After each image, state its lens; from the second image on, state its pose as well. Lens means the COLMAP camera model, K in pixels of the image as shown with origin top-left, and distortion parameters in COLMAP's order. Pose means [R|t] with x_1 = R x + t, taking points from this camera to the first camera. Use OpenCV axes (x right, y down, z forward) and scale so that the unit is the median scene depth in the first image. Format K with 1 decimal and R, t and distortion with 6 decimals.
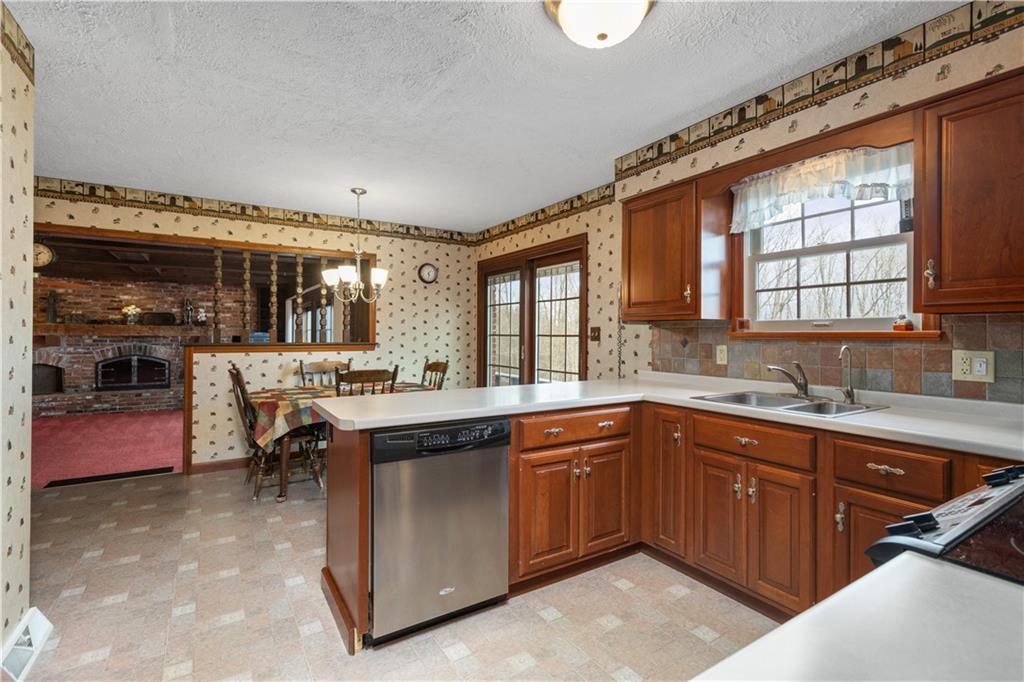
lens RADIAL K [[468.9, 0, 509.3], [0, 468.9, 335.5], [0, 0, 1]] dist [0.001303, 0.000259]
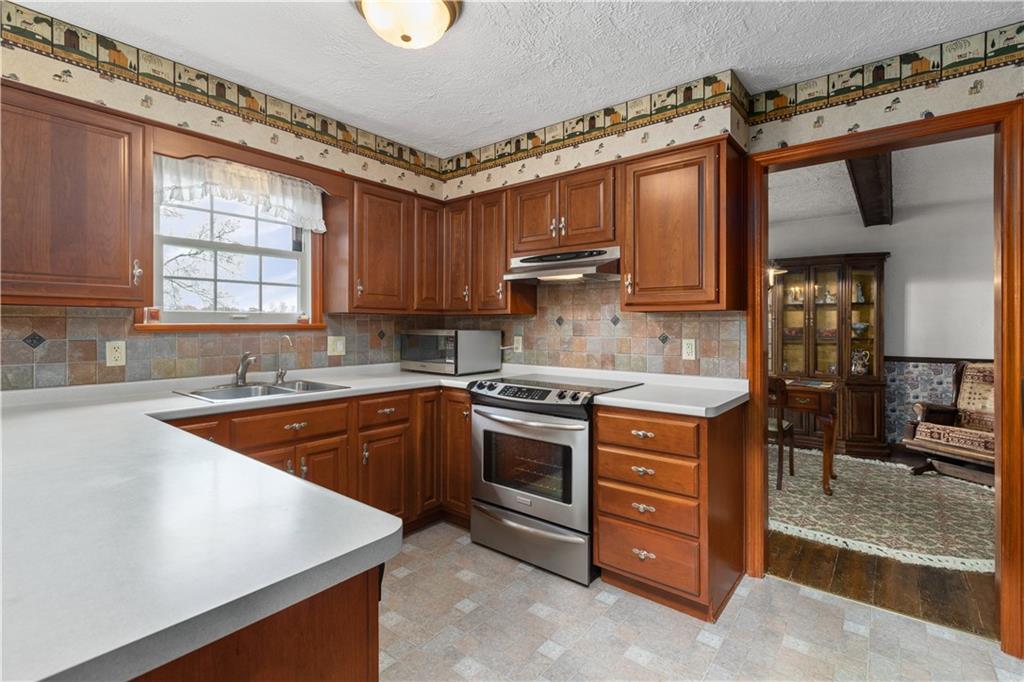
lens RADIAL K [[470.9, 0, 510.8], [0, 470.9, 327.6], [0, 0, 1]] dist [0.000174, -0.000020]
pose [[-0.326167, -0.005561, 0.945296, -0.500356], [0.003768, 0.999967, 0.007183, -0.004286], [-0.945305, 0.005904, -0.326136, 0.661378]]
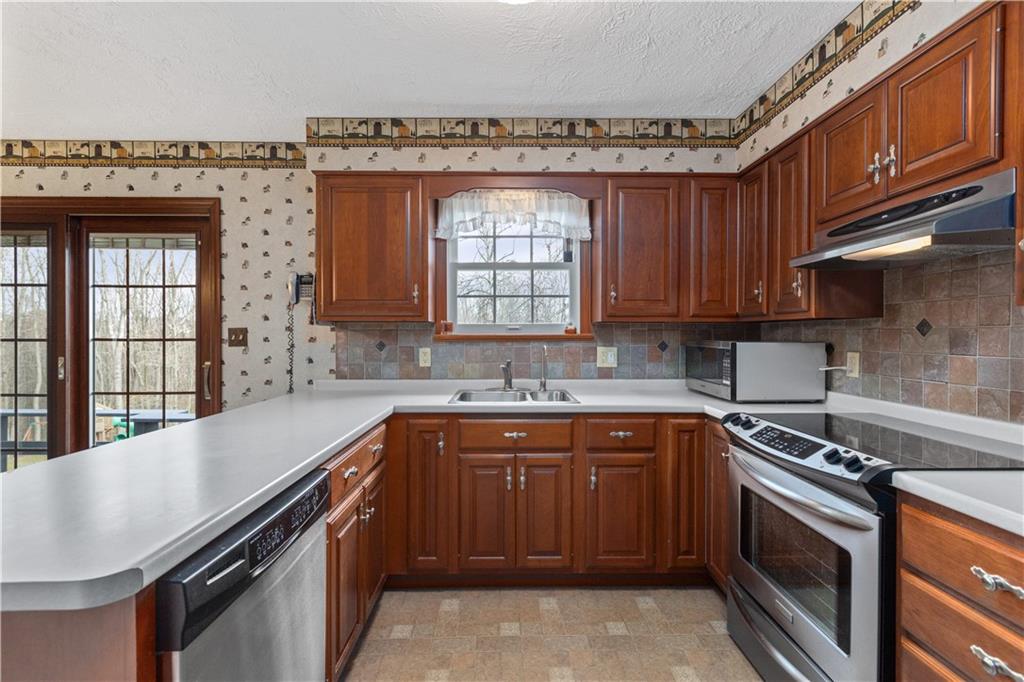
lens RADIAL K [[460.3, 0, 512.0], [0, 460.3, 341.0], [0, 0, 1]] dist [-0.000477, 0.000313]
pose [[0.514737, -0.011231, 0.857275, -0.307453], [0.005507, 0.999937, 0.009793, -0.002144], [-0.857330, -0.000320, 0.514766, 0.341886]]
